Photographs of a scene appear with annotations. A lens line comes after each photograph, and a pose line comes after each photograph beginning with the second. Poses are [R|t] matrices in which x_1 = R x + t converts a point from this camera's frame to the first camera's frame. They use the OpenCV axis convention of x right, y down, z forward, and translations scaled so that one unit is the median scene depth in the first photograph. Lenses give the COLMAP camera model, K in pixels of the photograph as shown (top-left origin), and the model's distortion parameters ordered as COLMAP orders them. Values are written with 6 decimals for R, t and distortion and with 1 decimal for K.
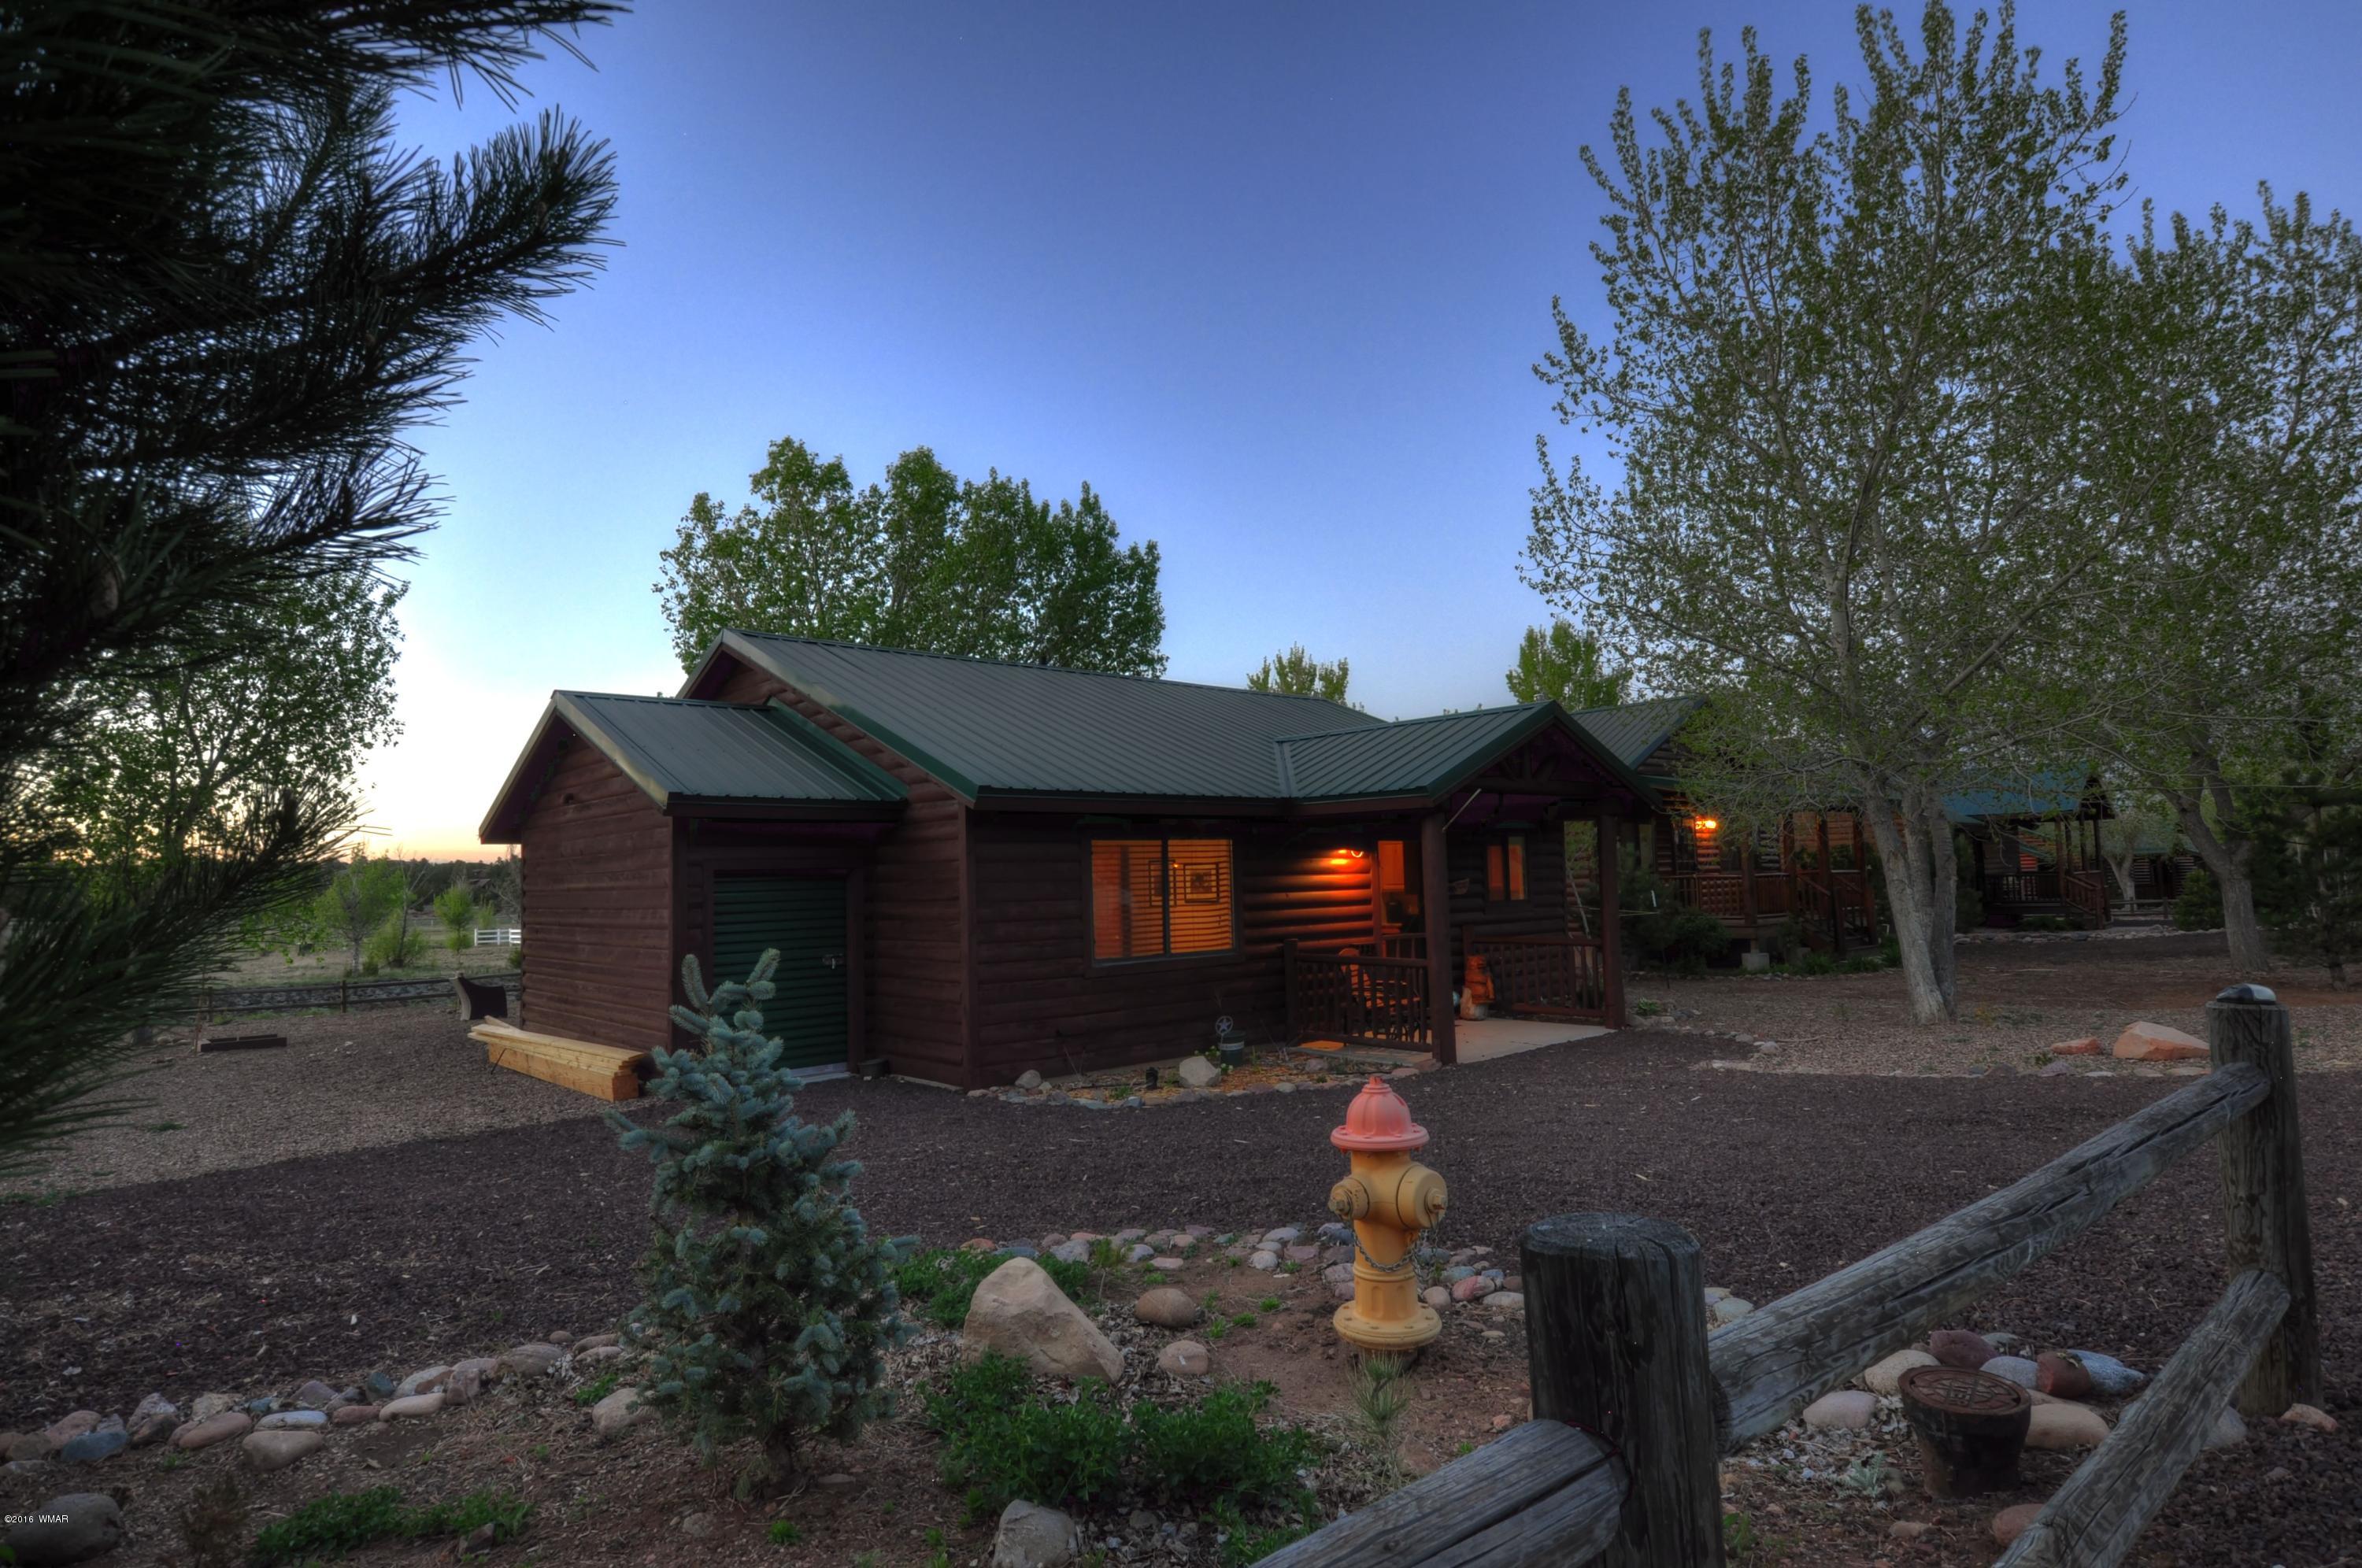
lens RADIAL K [[1264.5, 0, 1180.9], [0, 1264.5, 777.1], [0, 0, 1]] dist [-0.009909, 0.001036]
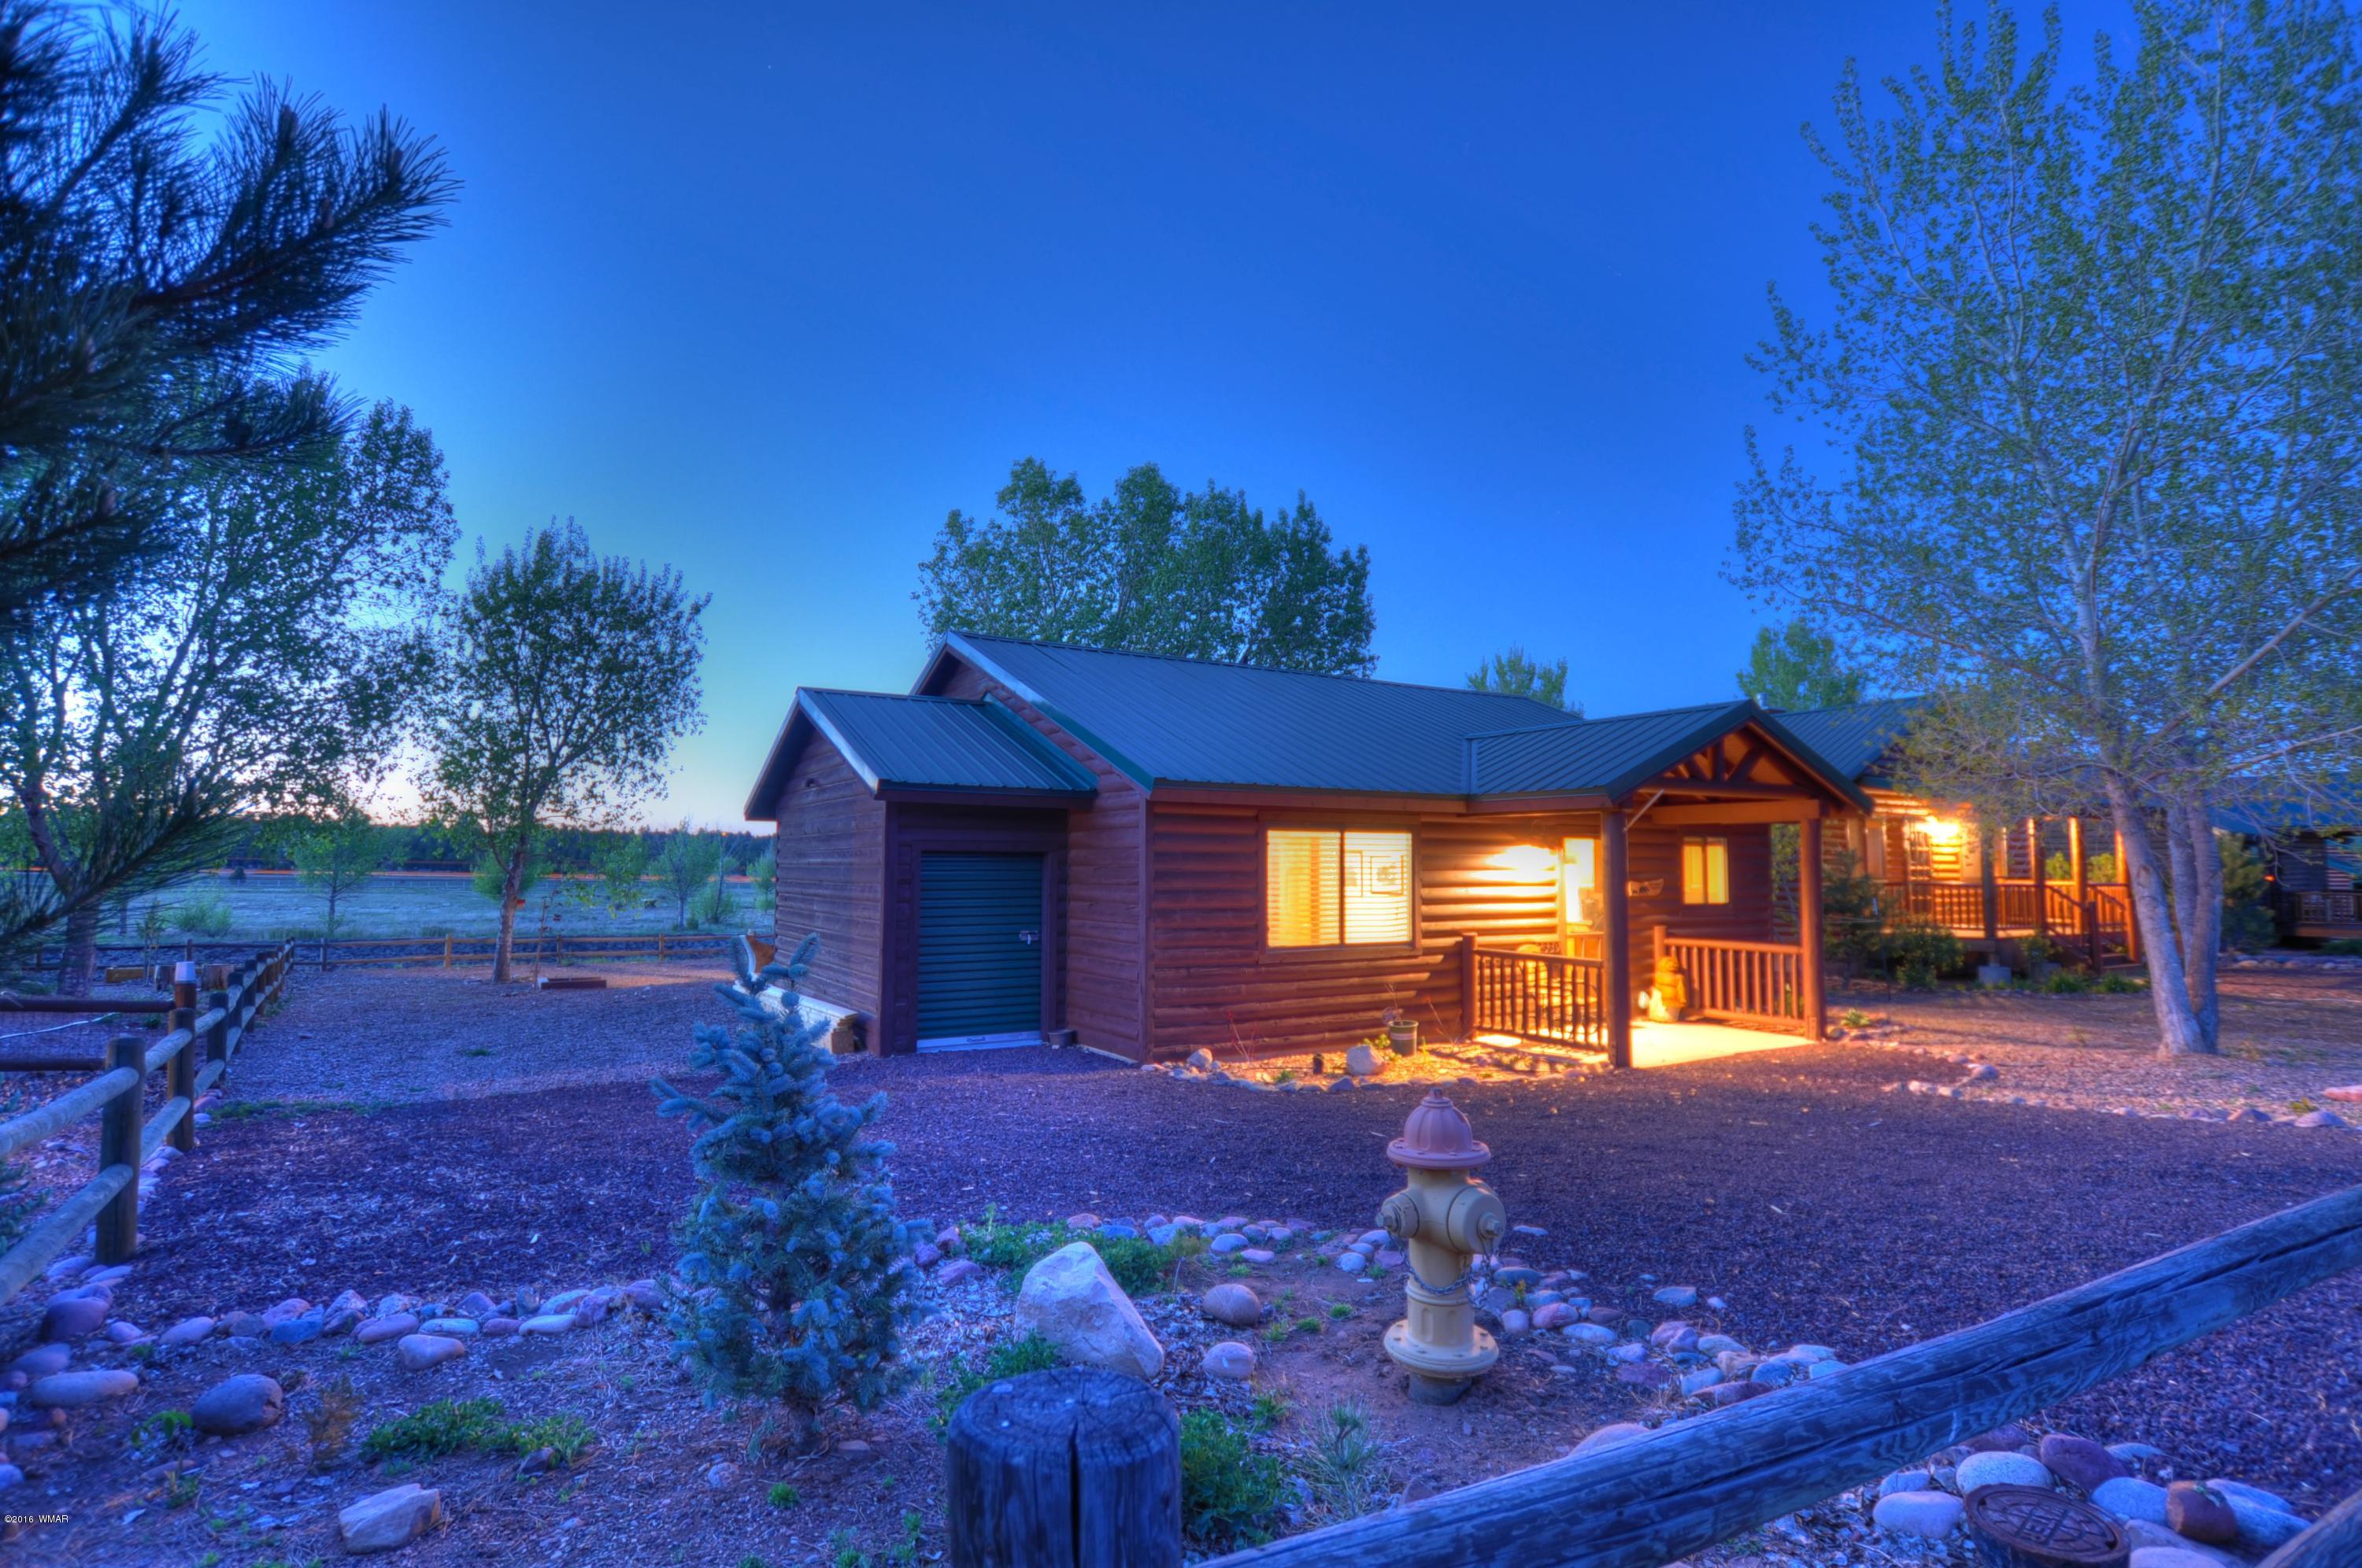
lens RADIAL K [[1181.8, 0, 1181.0], [0, 1181.8, 784.0], [0, 0, 1]] dist [-0.012152, 0.000188]
pose [[0.980645, 0.017761, -0.194988, 0.041237], [-0.015425, 0.999790, 0.013497, -0.001186], [0.195186, -0.010228, 0.980713, 0.026485]]
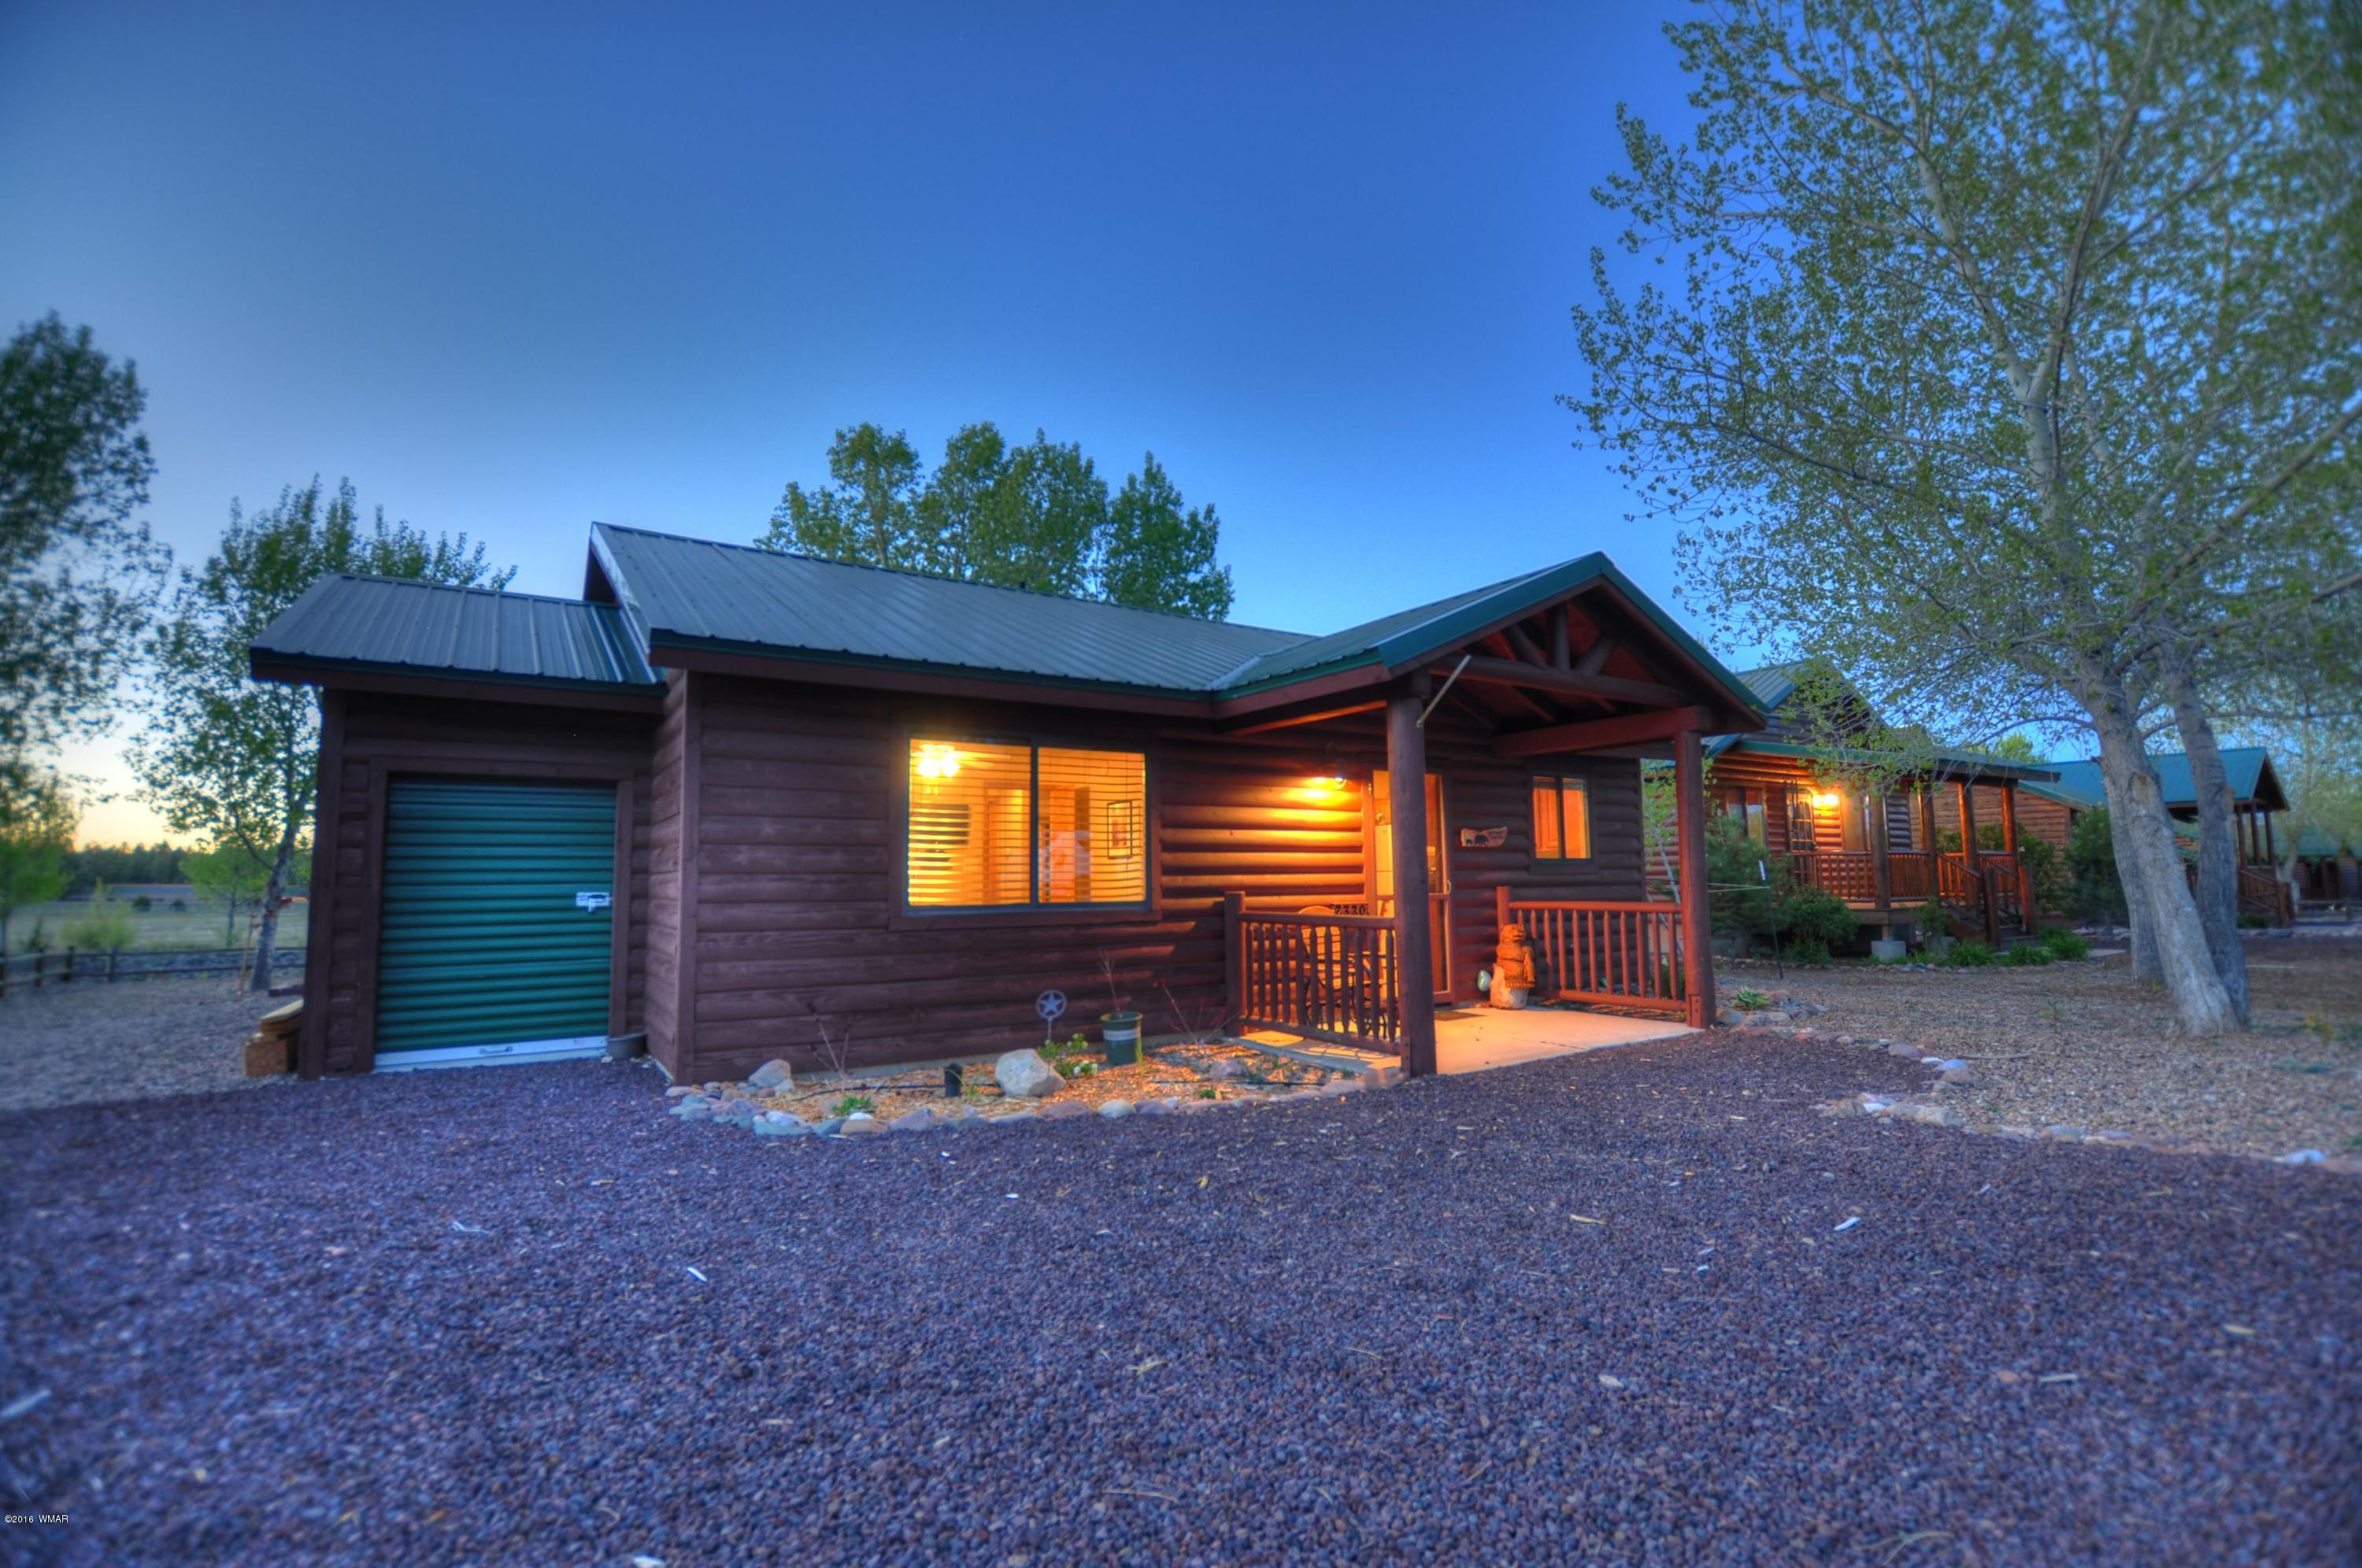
lens RADIAL K [[1040.6, 0, 1181.0], [0, 1040.6, 784.0], [0, 0, 1]] dist [-0.026872, 0.000136]
pose [[0.987147, 0.000002, -0.159814, 0.146231], [-0.002054, 0.999917, -0.012680, 0.068890], [0.159801, 0.012846, 0.987066, 0.372798]]
